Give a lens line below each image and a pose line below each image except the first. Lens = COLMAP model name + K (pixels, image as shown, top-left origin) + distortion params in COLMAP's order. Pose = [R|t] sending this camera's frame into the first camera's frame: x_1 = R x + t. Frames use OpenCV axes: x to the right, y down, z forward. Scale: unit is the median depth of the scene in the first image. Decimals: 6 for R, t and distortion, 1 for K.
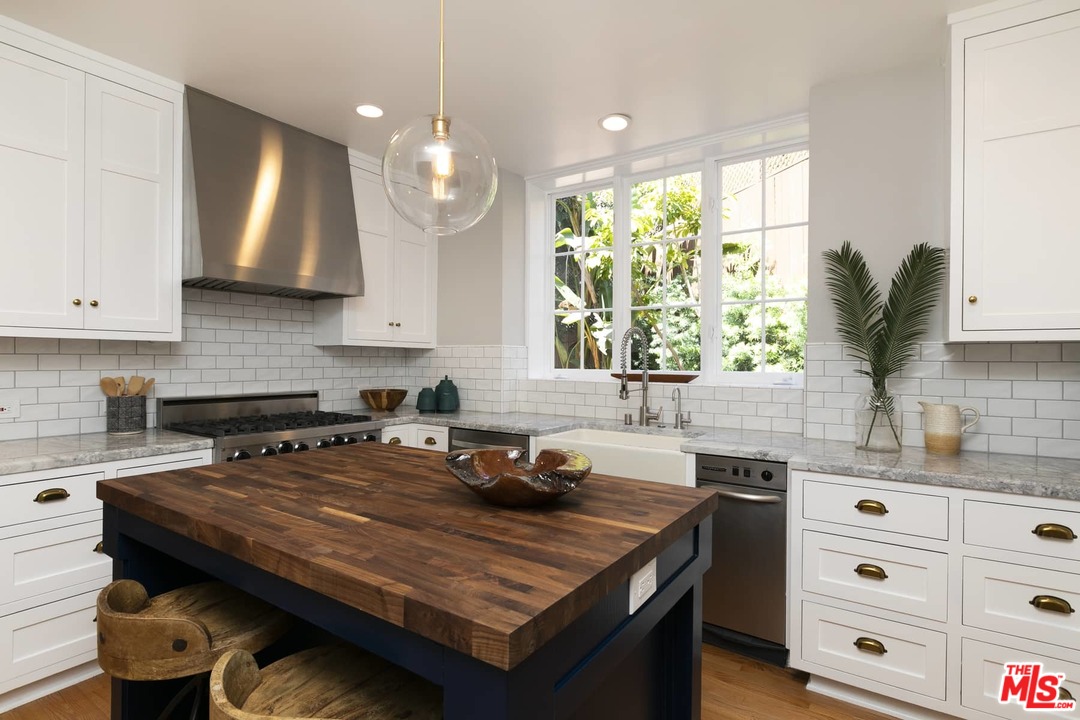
lens RADIAL K [[525.3, 0, 540.0], [0, 525.3, 360.0], [0, 0, 1]] dist [-0.001755, -0.000697]
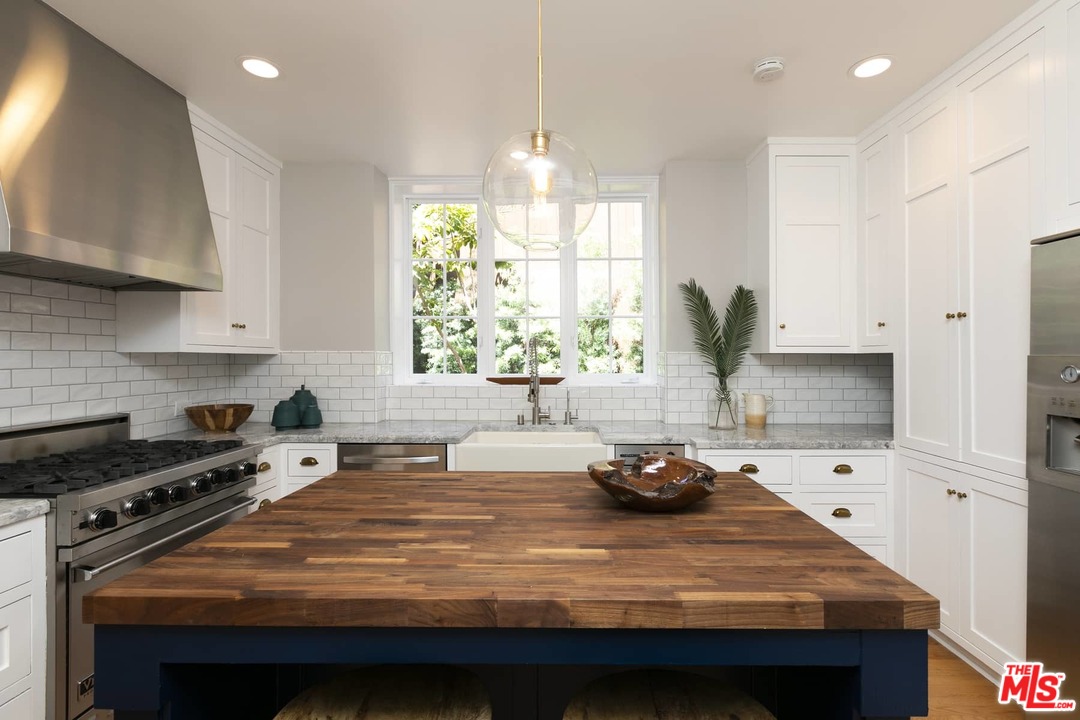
lens RADIAL K [[481.5, 0, 559.4], [0, 481.5, 356.2], [0, 0, 1]] dist [-0.001081, -0.000282]
pose [[0.838460, -0.005744, 0.544933, -0.315327], [0.006898, 0.999976, -0.000072, -0.019676], [-0.544919, 0.003819, 0.838480, 0.106820]]
